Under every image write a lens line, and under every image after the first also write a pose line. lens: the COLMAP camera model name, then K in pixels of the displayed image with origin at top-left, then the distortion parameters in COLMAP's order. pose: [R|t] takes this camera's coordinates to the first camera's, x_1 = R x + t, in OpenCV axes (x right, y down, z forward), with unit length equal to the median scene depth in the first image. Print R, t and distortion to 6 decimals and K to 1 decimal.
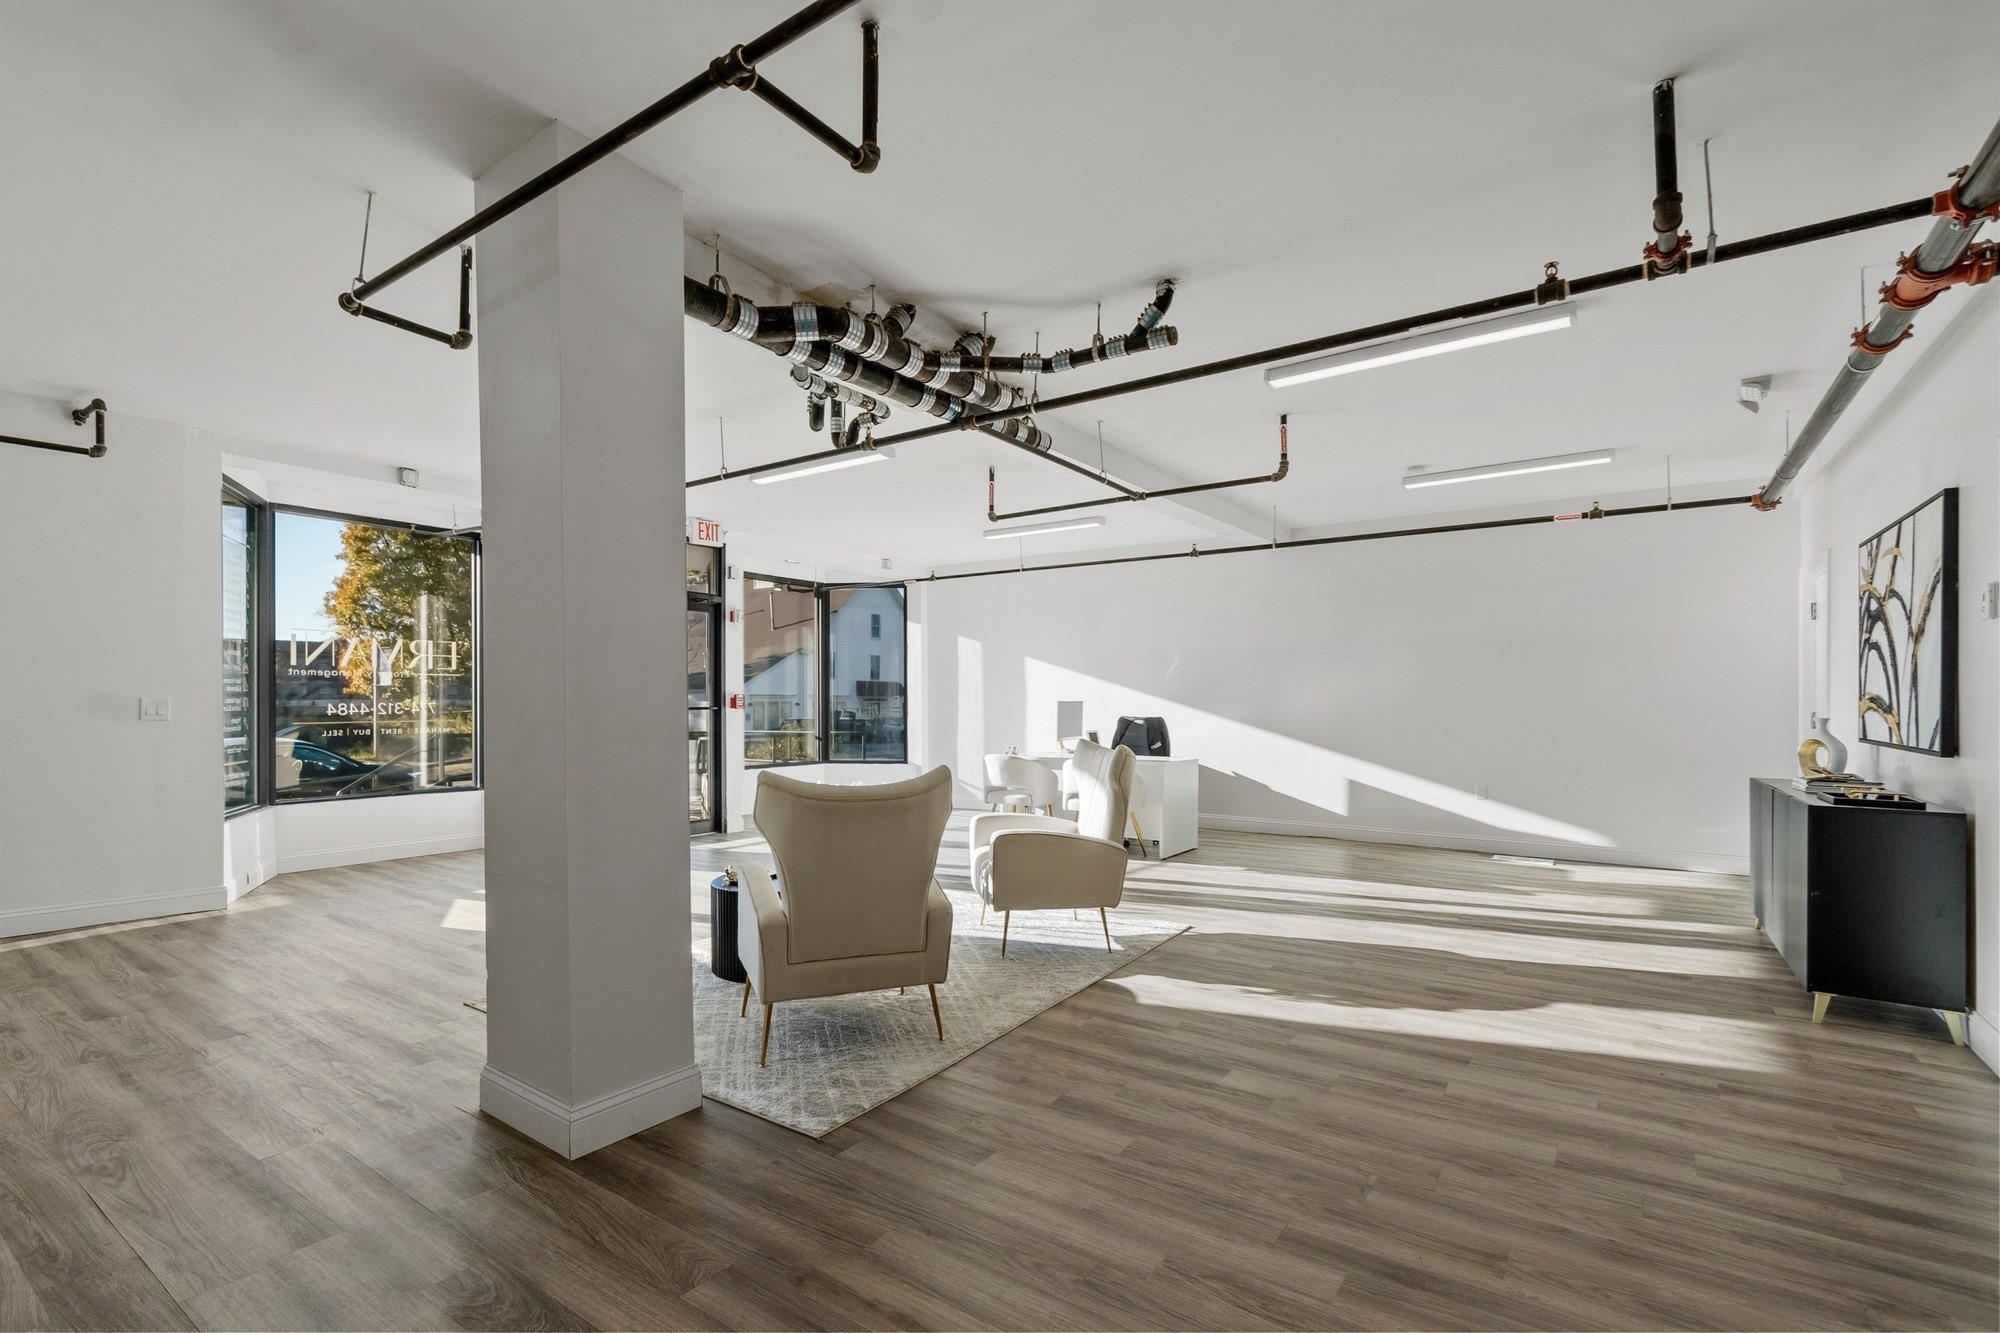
lens RADIAL K [[907.6, 0, 962.9], [0, 907.6, 690.4], [0, 0, 1]] dist [-0.002153, 0.000513]
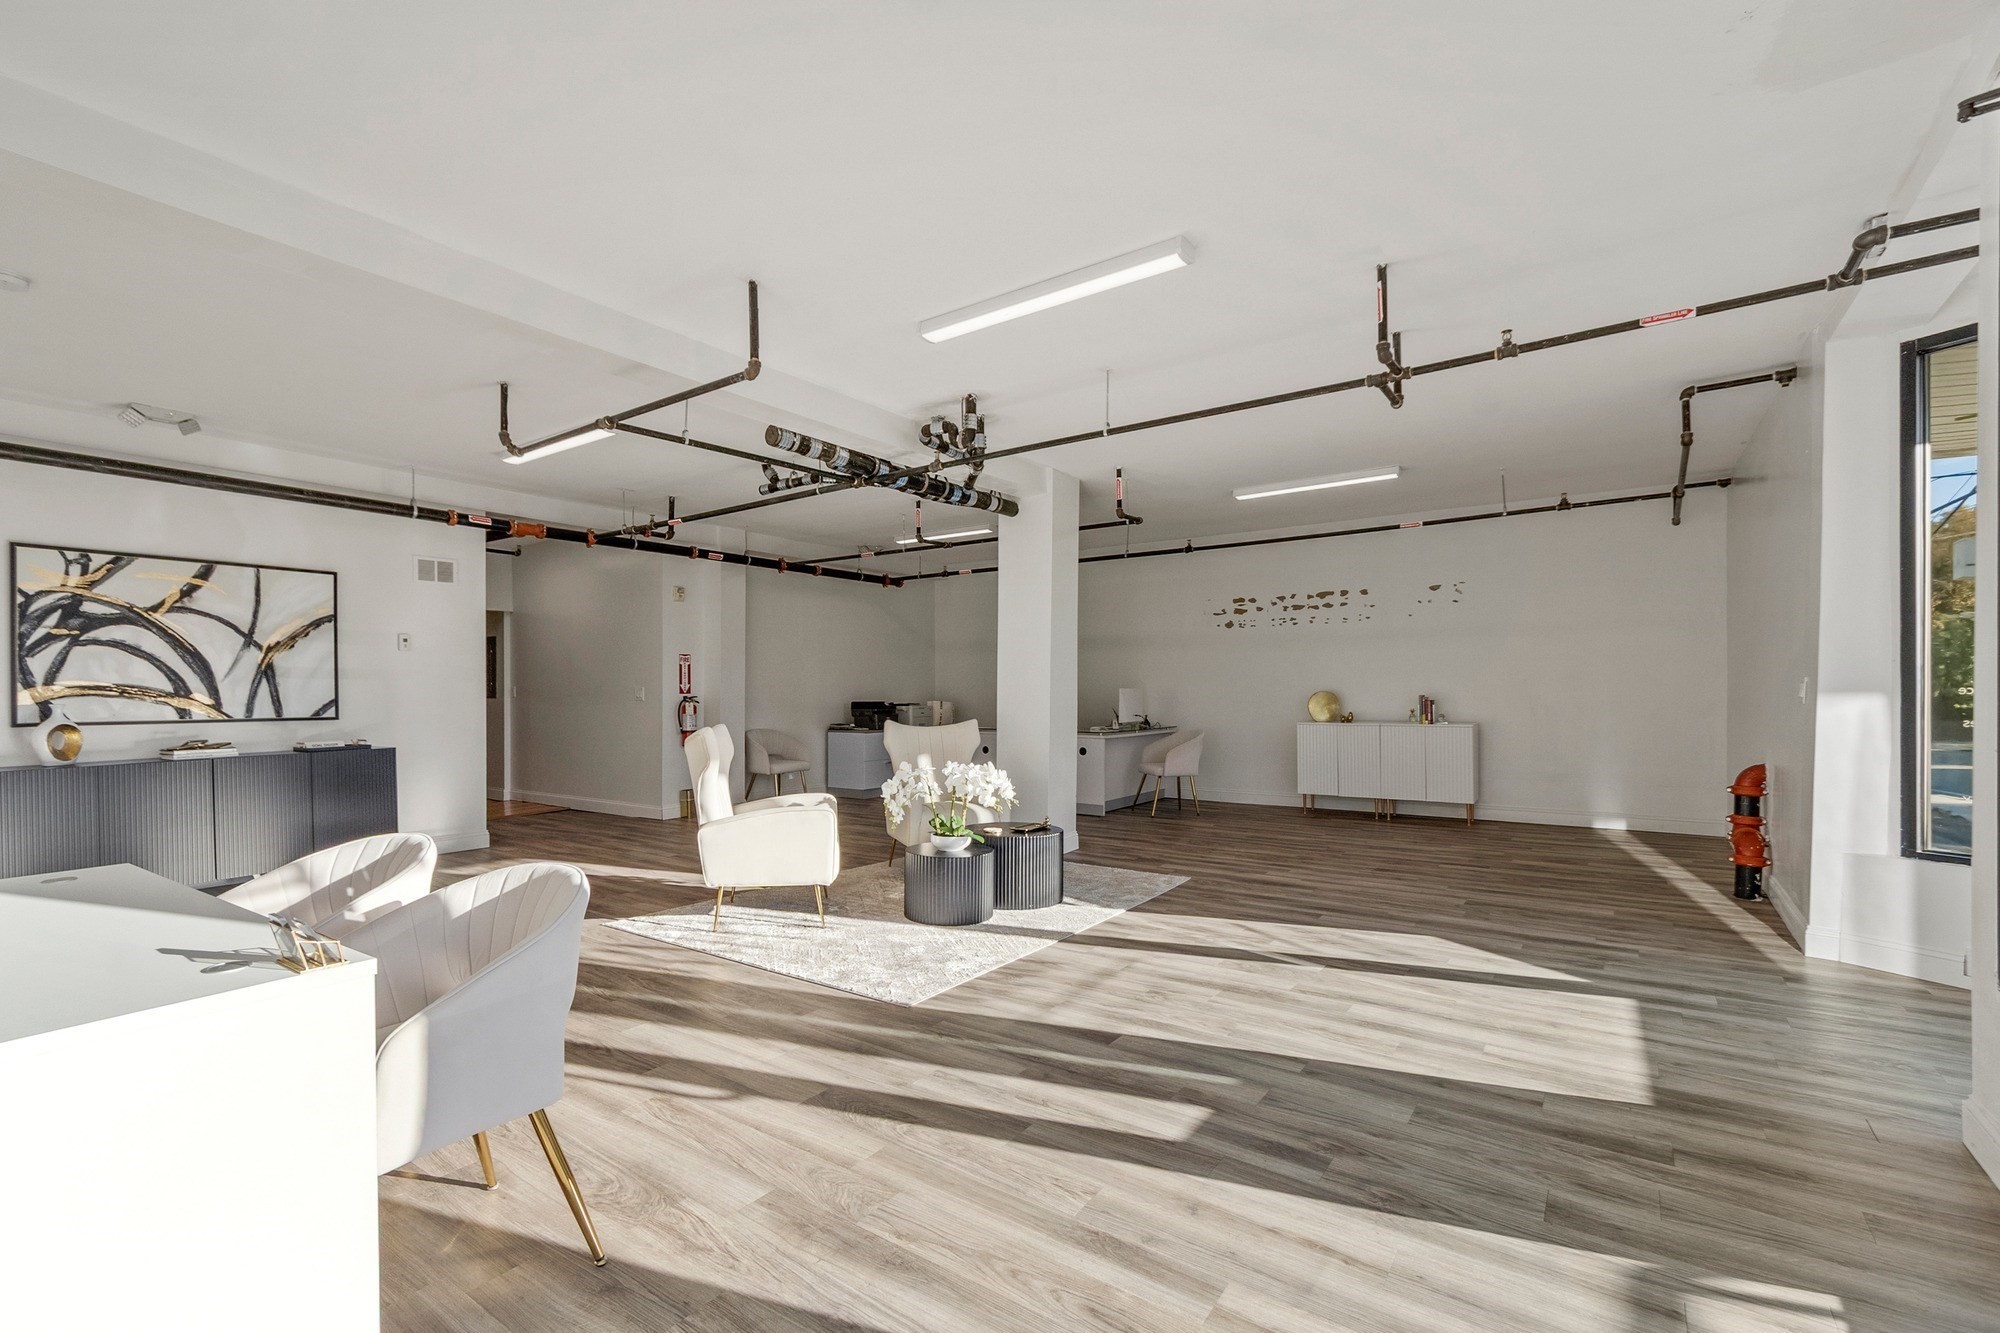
lens RADIAL K [[880.3, 0, 980.1], [0, 880.3, 698.6], [0, 0, 1]] dist [-0.000460, 0.000616]
pose [[-0.999936, 0.005004, 0.010105, -0.143340], [0.004966, 0.999981, -0.003777, 0.028966], [-0.010124, -0.003726, -0.999942, 1.874861]]
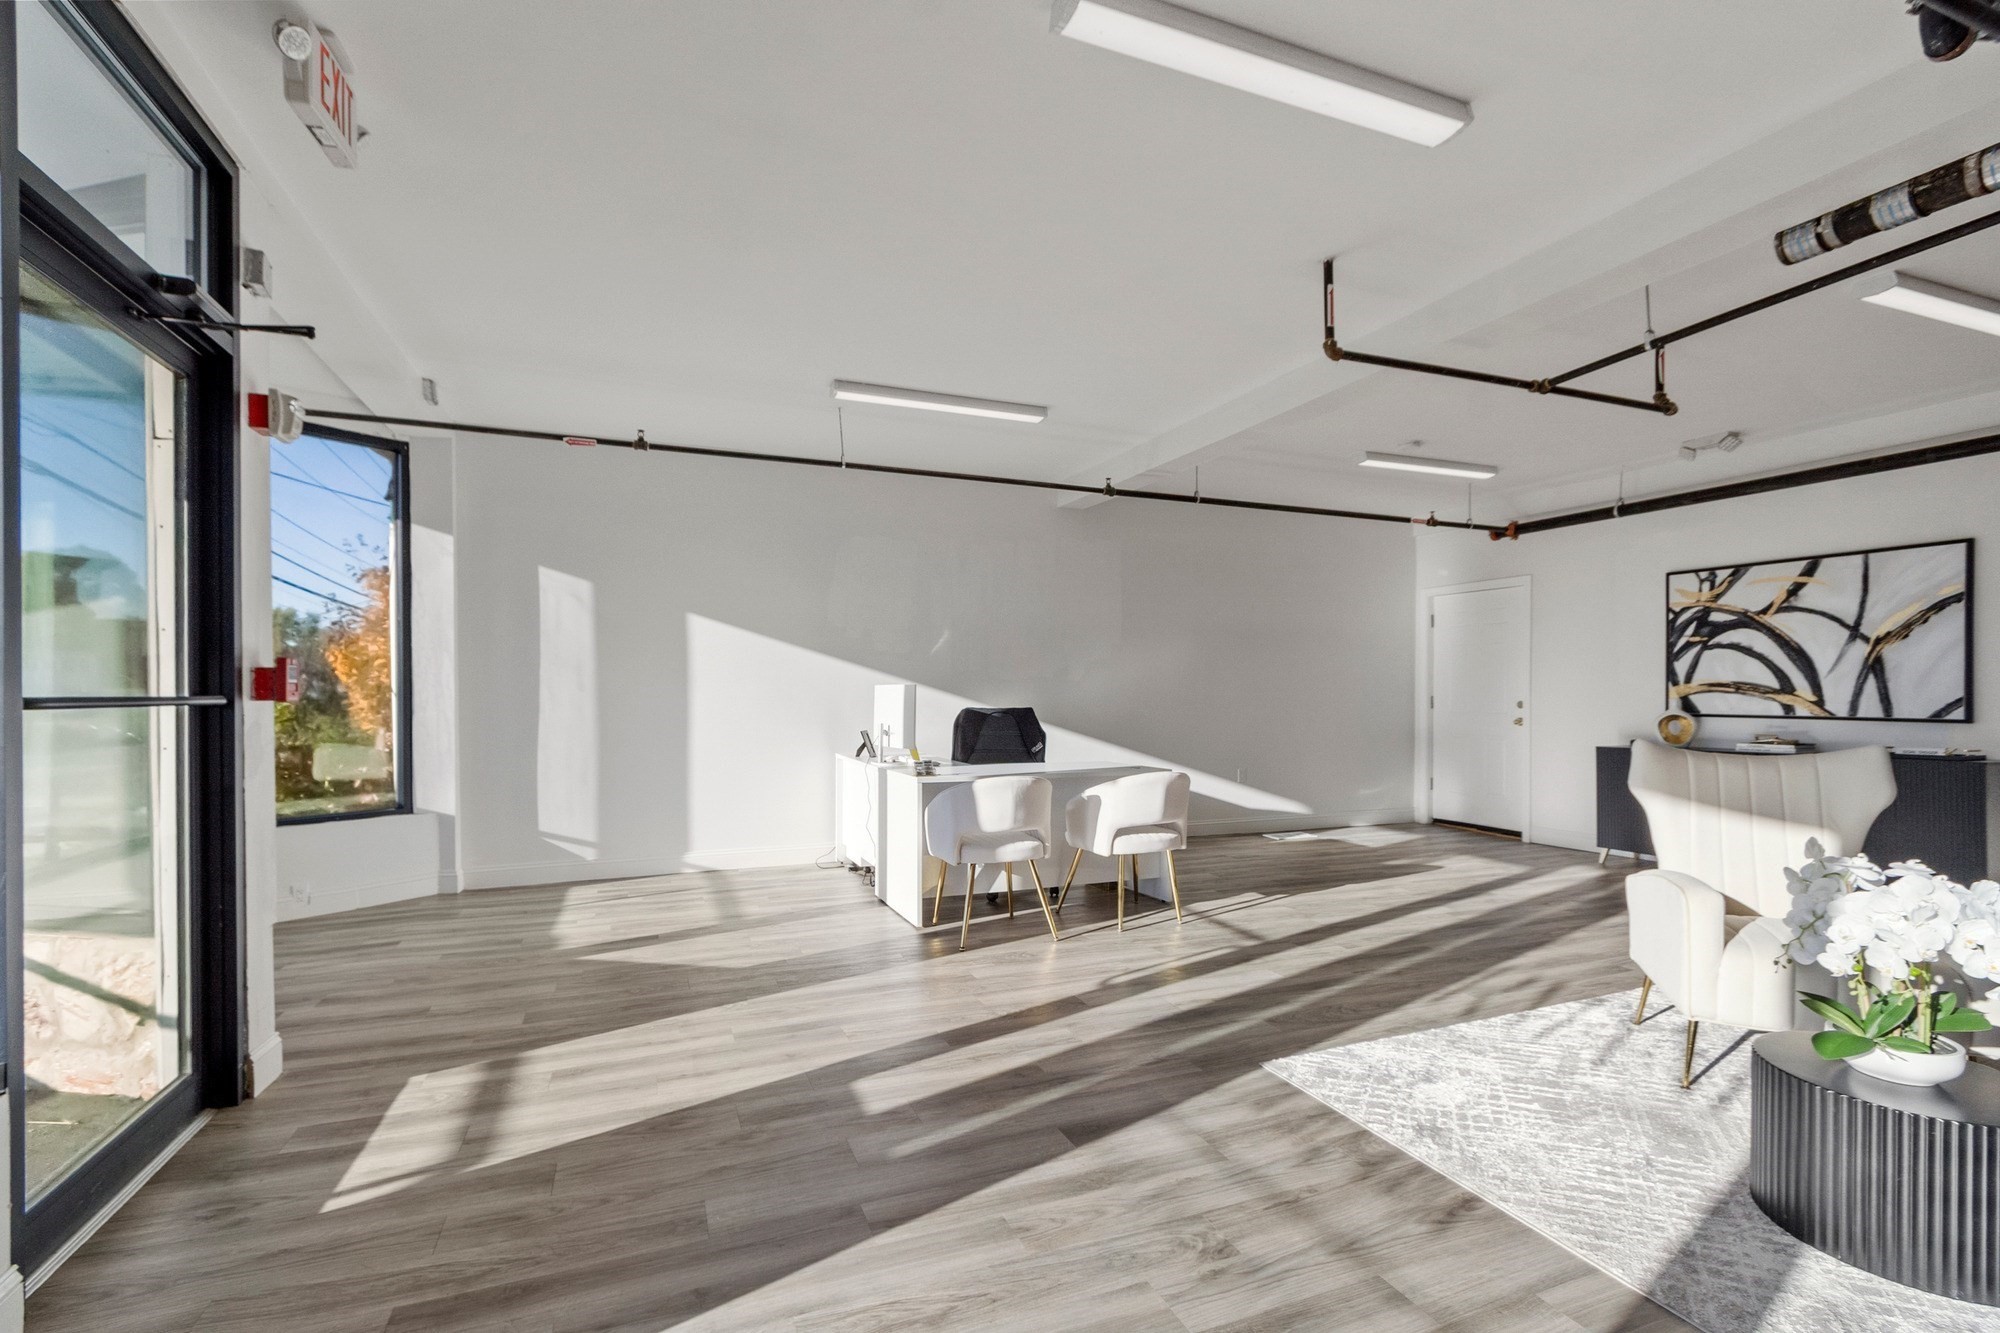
lens RADIAL K [[880.3, 0, 980.1], [0, 880.3, 698.6], [0, 0, 1]] dist [-0.000460, 0.000616]
pose [[0.548071, -0.004804, 0.836418, -0.644330], [-0.009931, 0.999876, 0.012251, 0.021141], [-0.836373, -0.015021, 0.547955, 1.058536]]
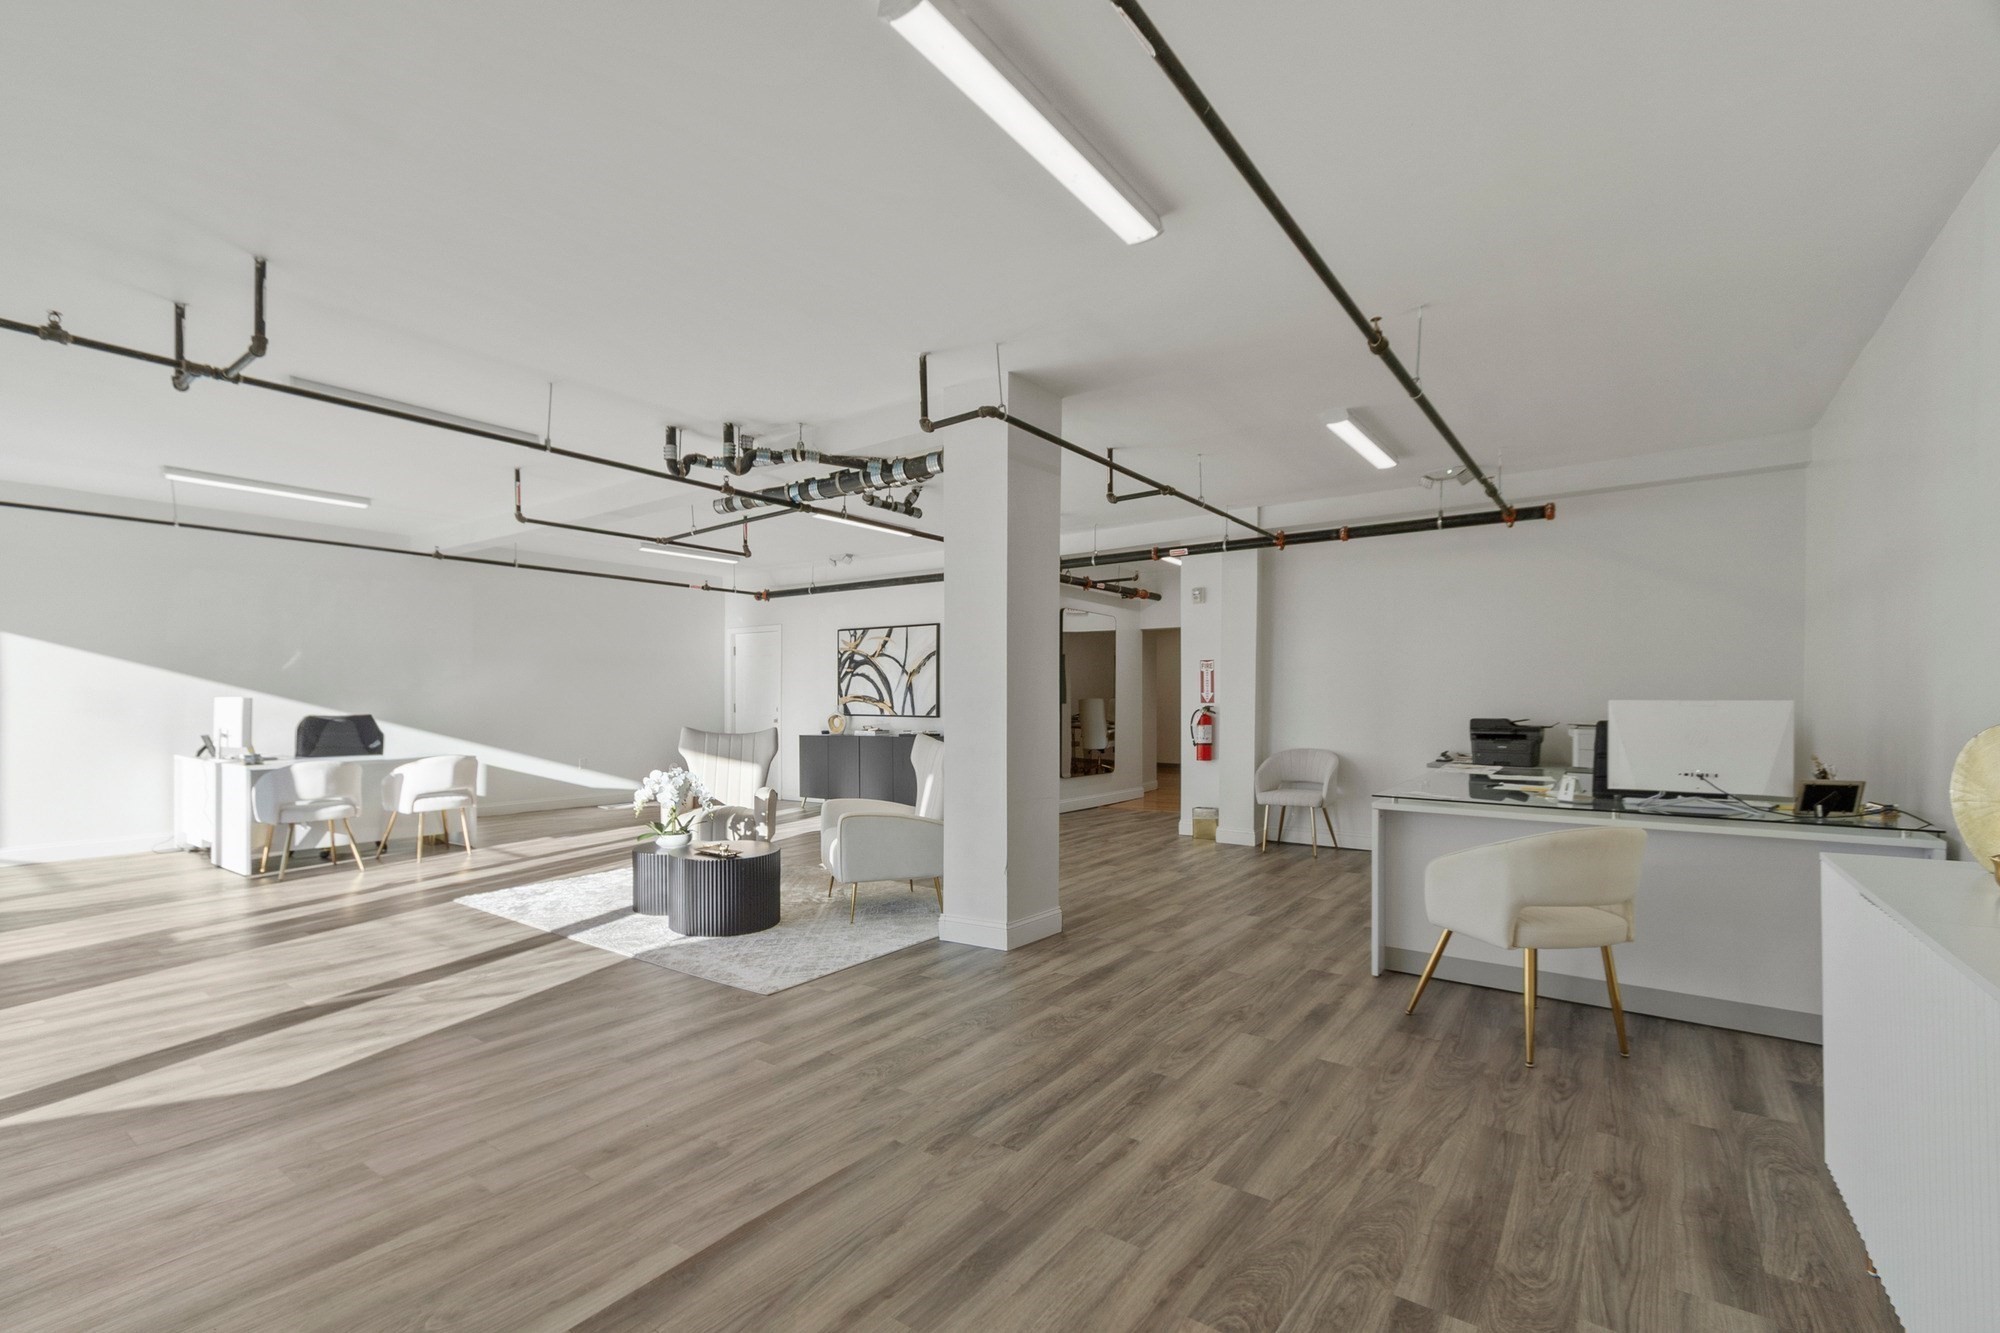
lens RADIAL K [[880.3, 0, 980.1], [0, 880.3, 698.6], [0, 0, 1]] dist [-0.000460, 0.000616]
pose [[0.024687, 0.000035, 0.999695, -1.132887], [-0.011774, 0.999931, 0.000256, 0.006956], [-0.999626, -0.011777, 0.024686, 0.547232]]
